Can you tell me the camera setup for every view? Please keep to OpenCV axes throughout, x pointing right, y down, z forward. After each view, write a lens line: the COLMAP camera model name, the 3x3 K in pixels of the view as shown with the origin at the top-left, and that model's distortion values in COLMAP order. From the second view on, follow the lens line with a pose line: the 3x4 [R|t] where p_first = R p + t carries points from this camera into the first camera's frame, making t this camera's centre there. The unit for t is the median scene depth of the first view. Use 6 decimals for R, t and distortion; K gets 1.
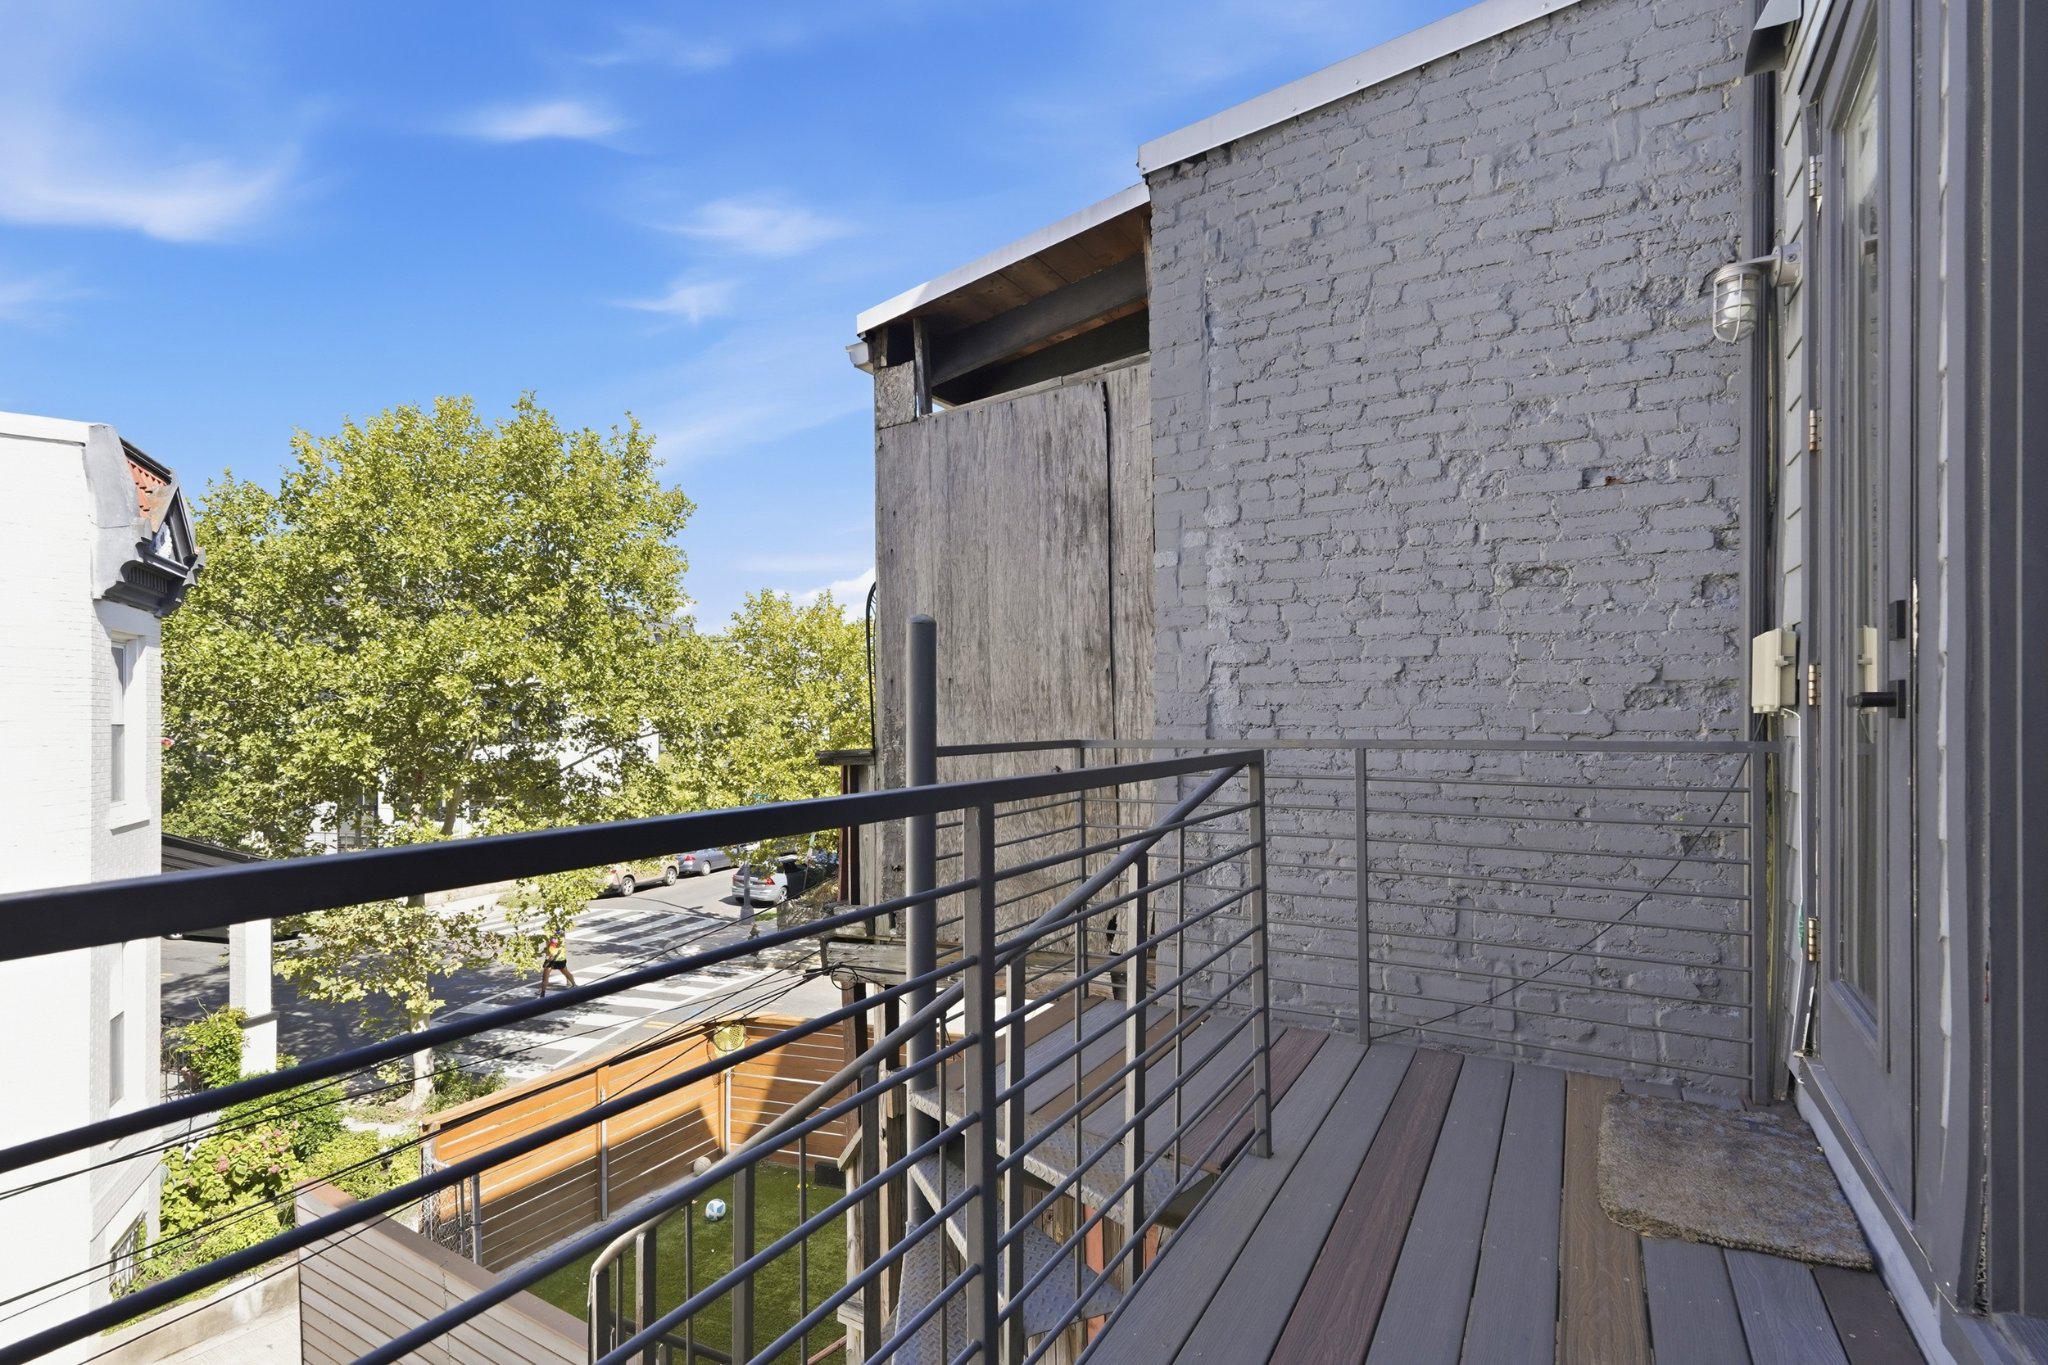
lens RADIAL K [[924.0, 0, 1024.0], [0, 924.0, 682.5], [0, 0, 1]] dist [-0.000594, -0.000081]
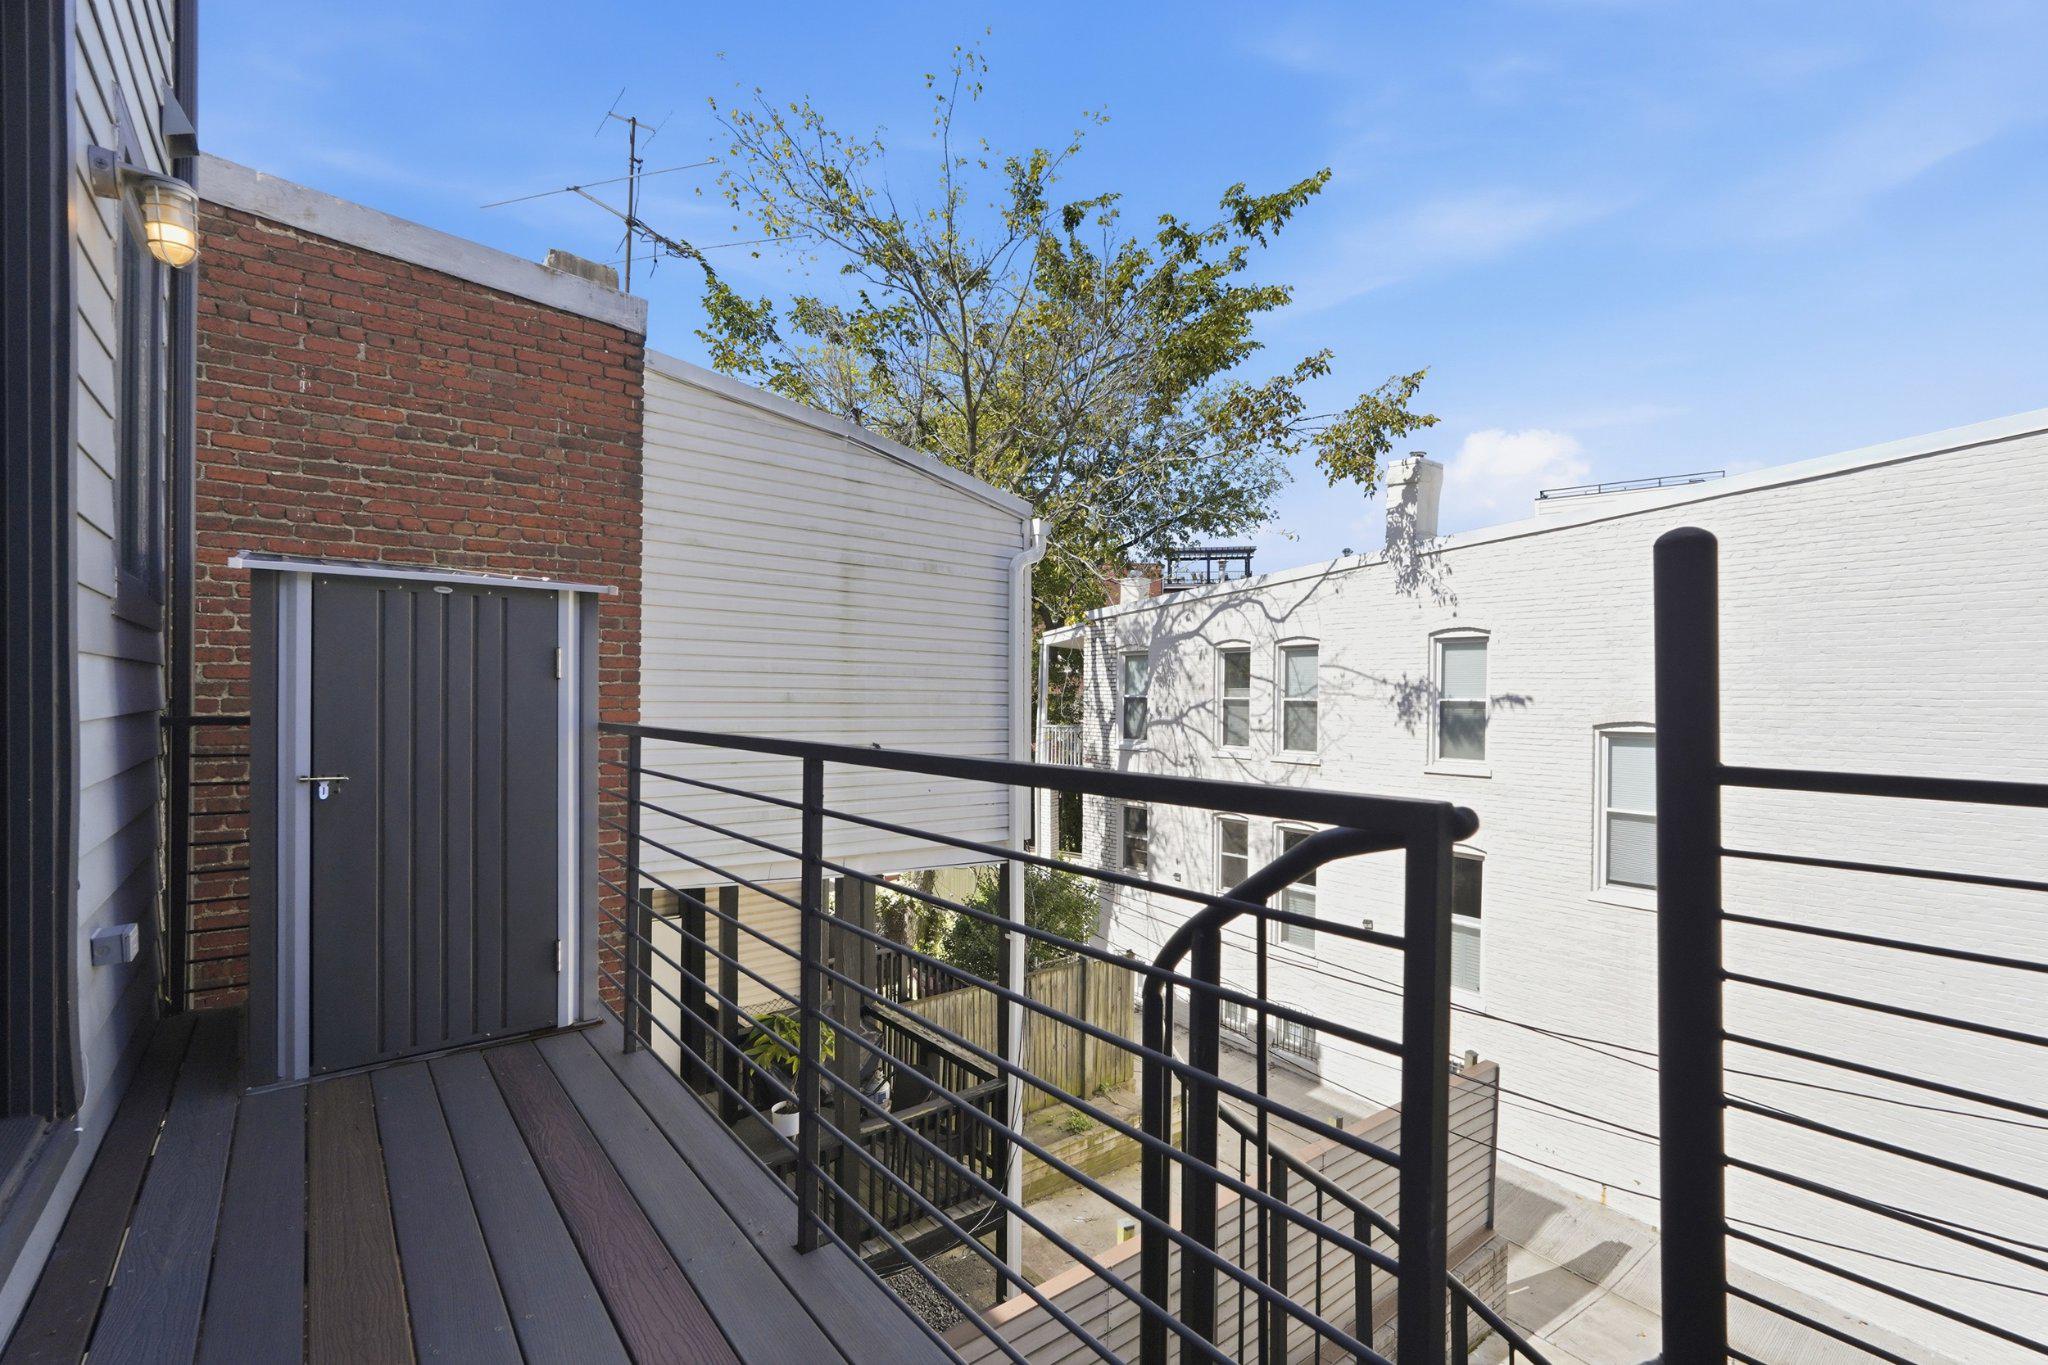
lens RADIAL K [[924.0, 0, 1024.0], [0, 924.0, 682.5], [0, 0, 1]] dist [-0.000594, -0.000081]
pose [[-0.359562, -0.008393, -0.933084, 0.679981], [0.024020, 0.999545, -0.018247, 0.027661], [0.932812, -0.028973, -0.359196, 1.015257]]
